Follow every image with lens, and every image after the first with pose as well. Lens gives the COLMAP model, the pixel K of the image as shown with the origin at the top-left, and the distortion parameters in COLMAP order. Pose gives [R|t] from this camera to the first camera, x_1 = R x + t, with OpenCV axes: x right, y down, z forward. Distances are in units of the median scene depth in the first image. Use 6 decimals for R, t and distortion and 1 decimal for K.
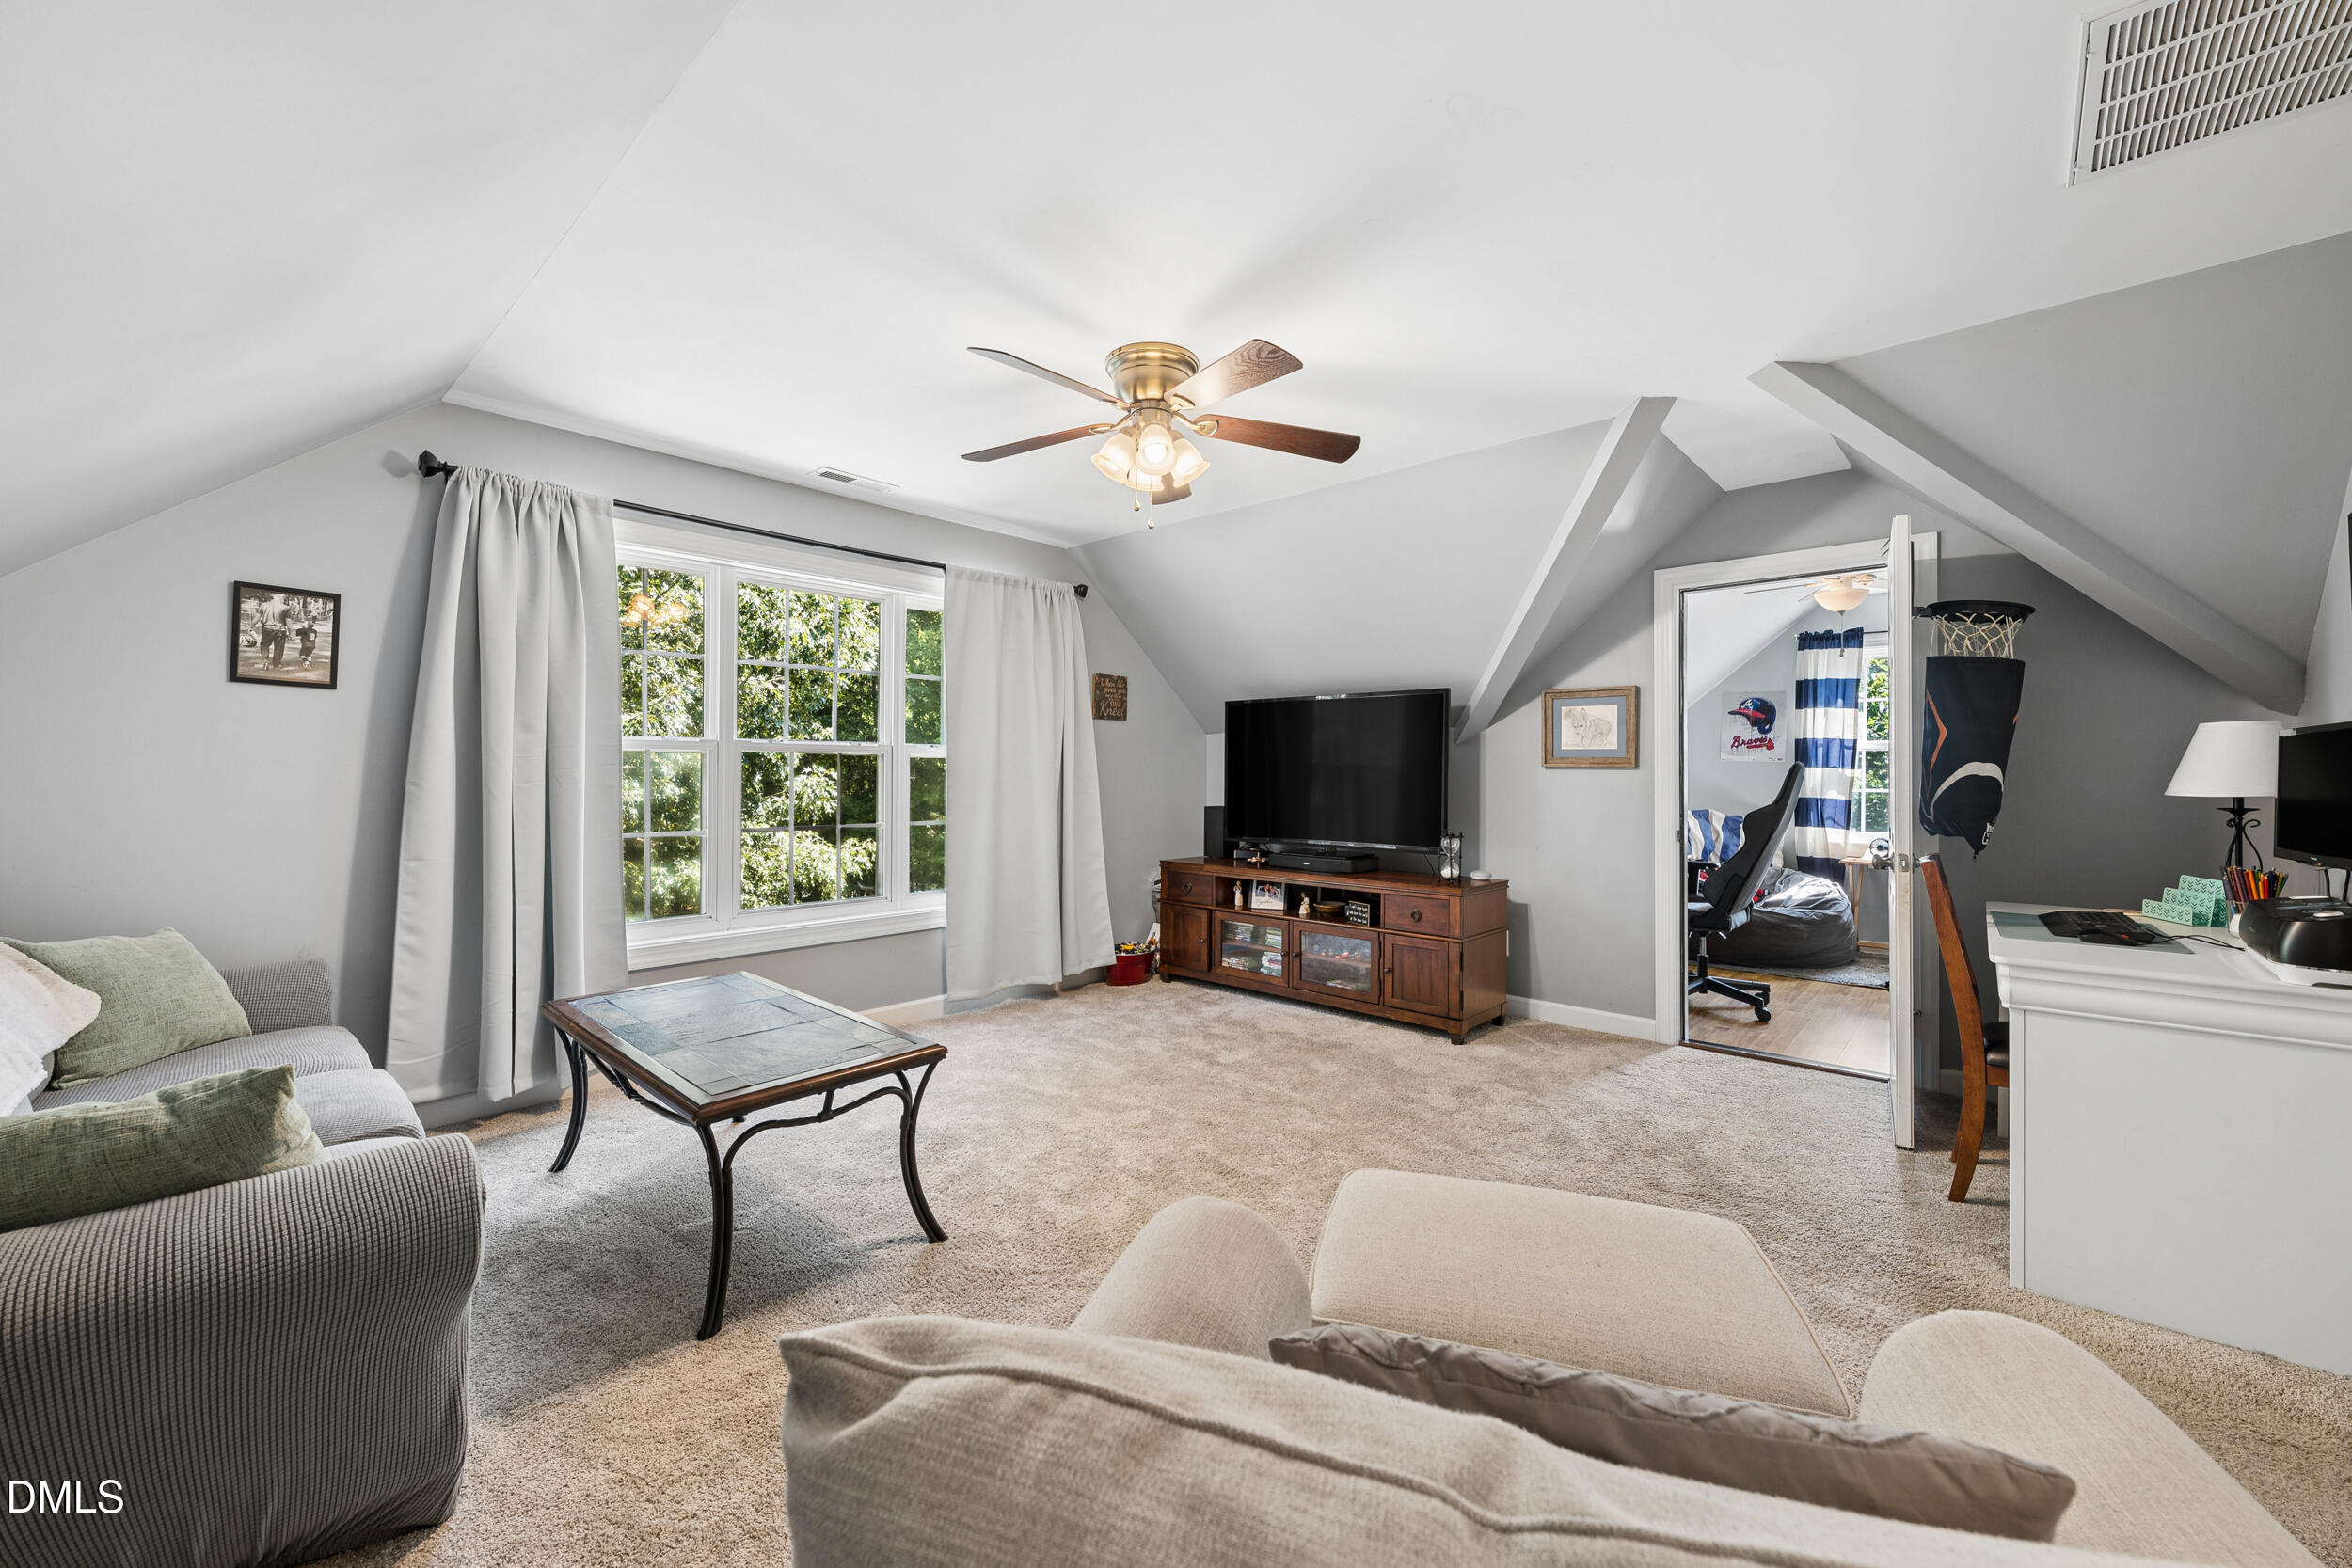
lens RADIAL K [[919.6, 0, 1184.4], [0, 919.6, 775.5], [0, 0, 1]] dist [-0.000984, 0.000496]
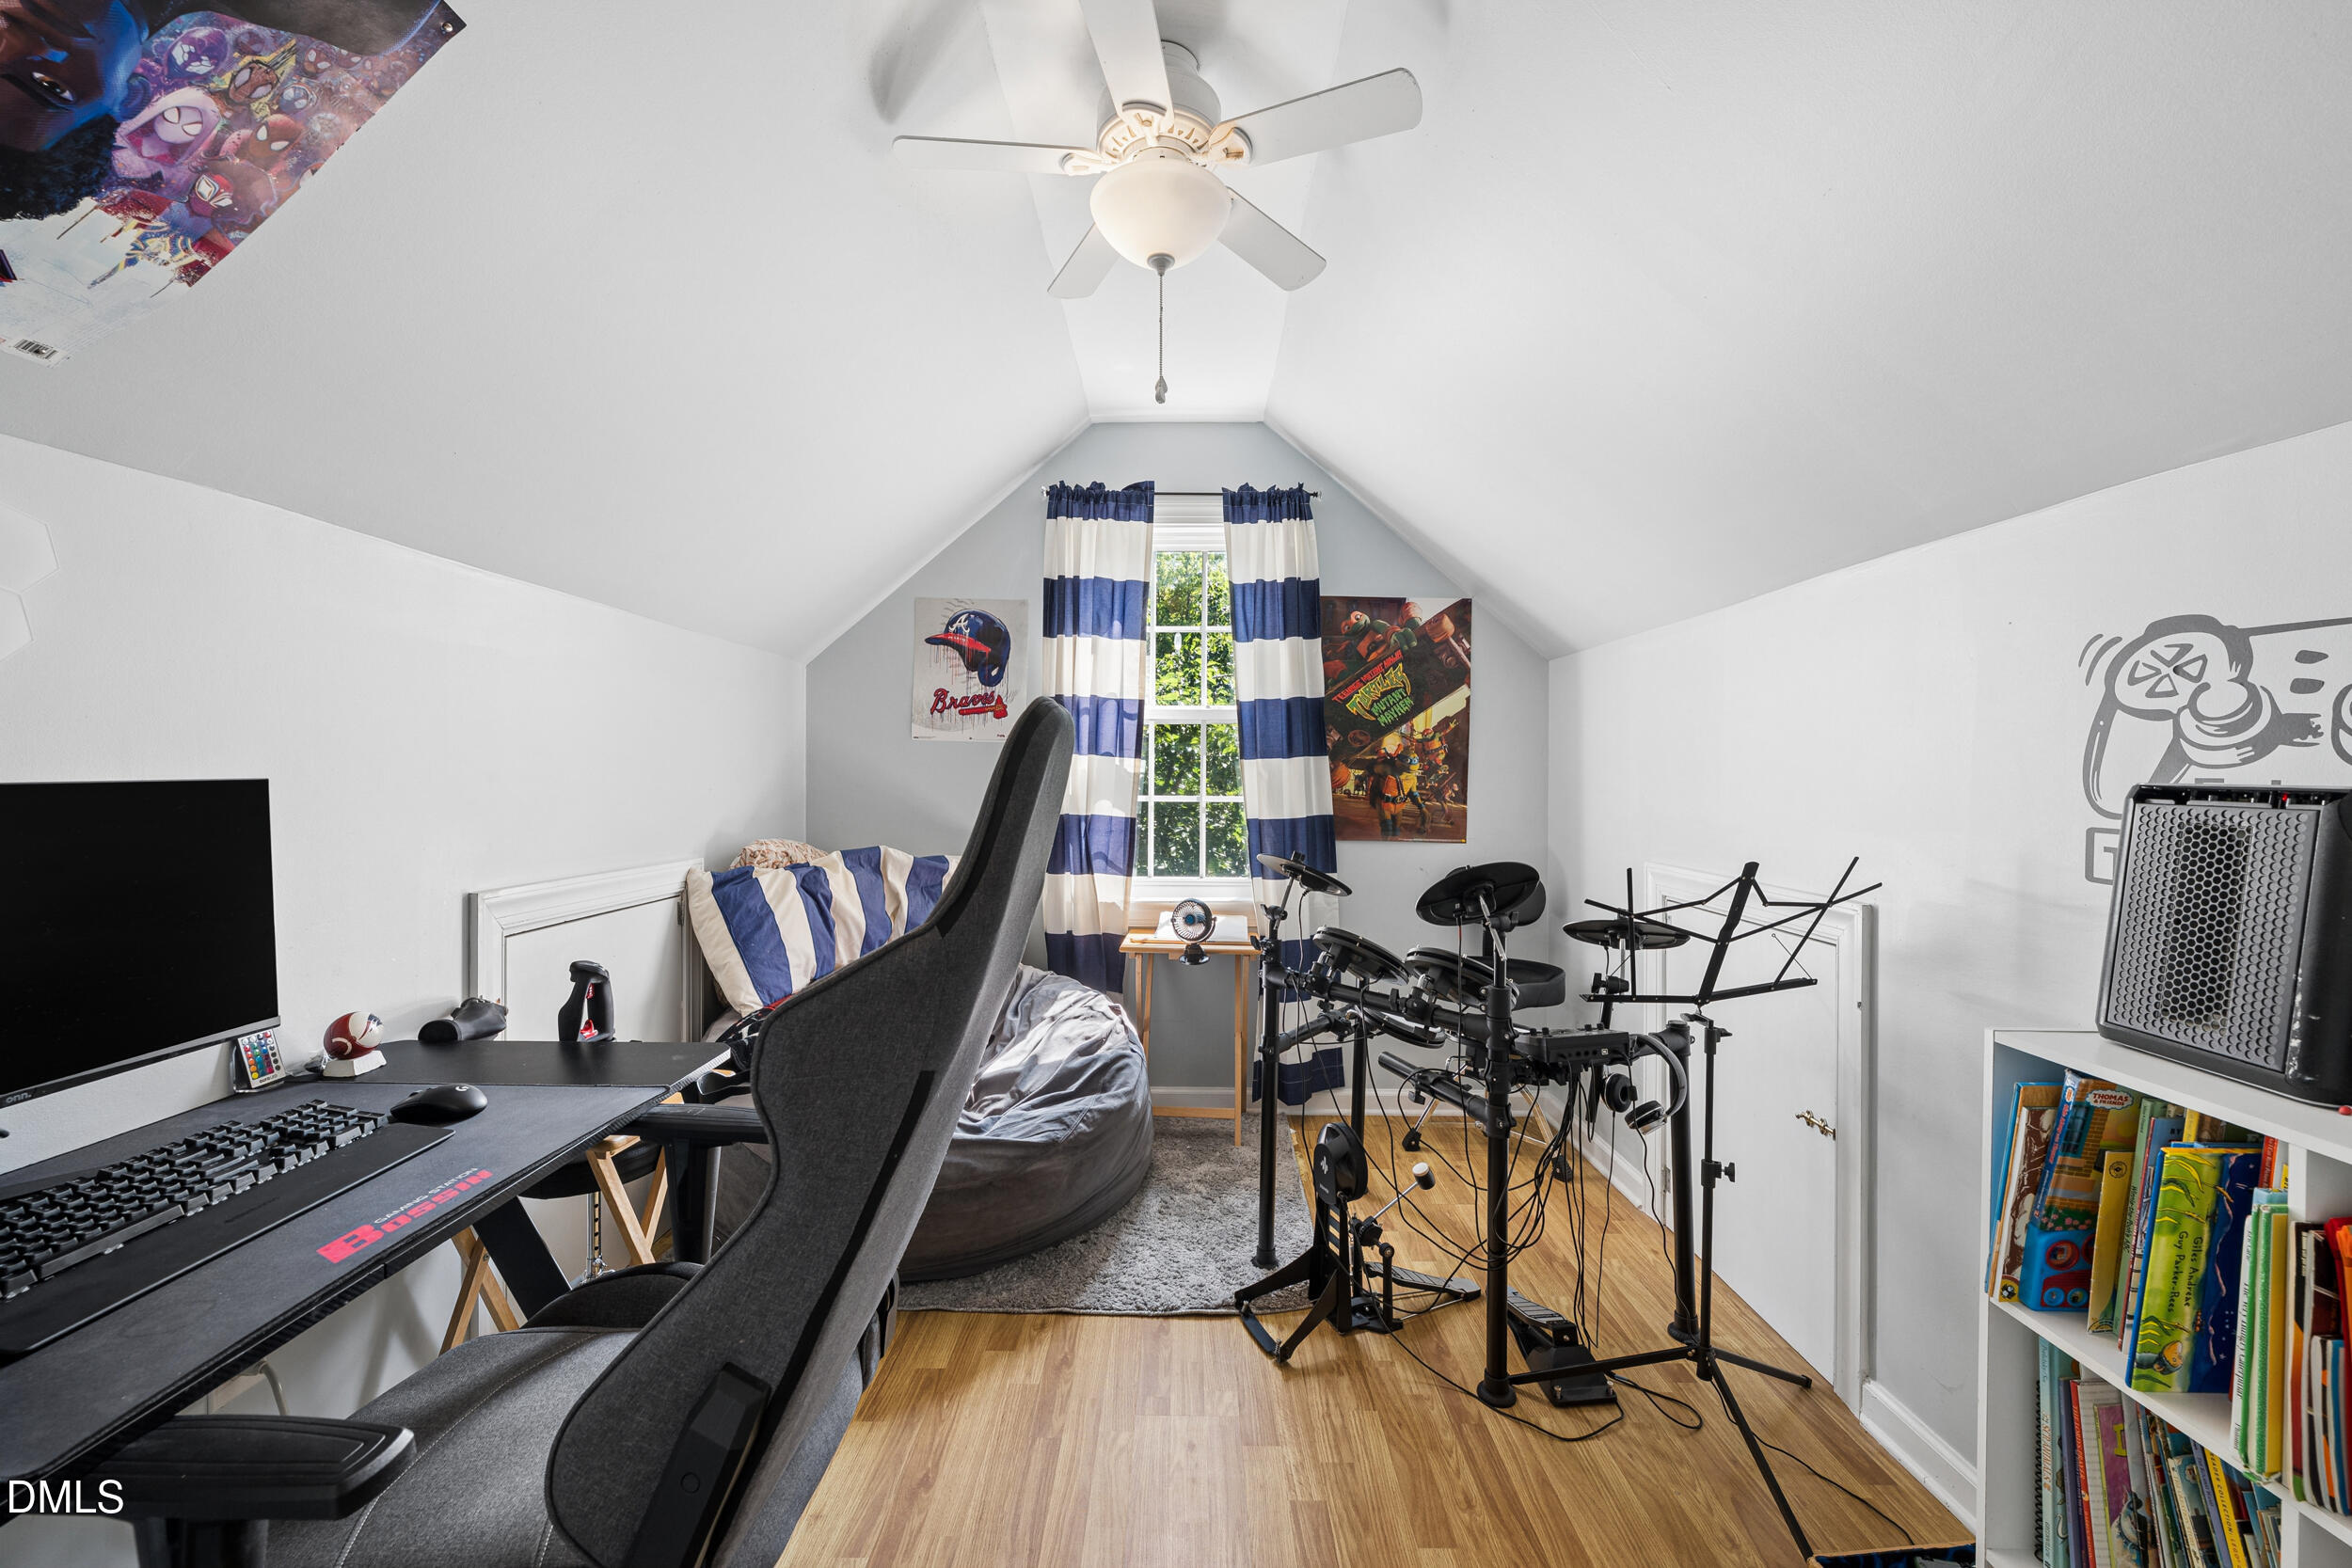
lens RADIAL K [[919.6, 0, 1180.8], [0, 919.6, 779.5], [0, 0, 1]] dist [-0.000984, 0.000496]
pose [[0.743602, -0.001067, 0.668622, 0.396315], [0.001683, 0.999999, -0.000276, 0.005066], [-0.668621, 0.001331, 0.743602, 0.593719]]
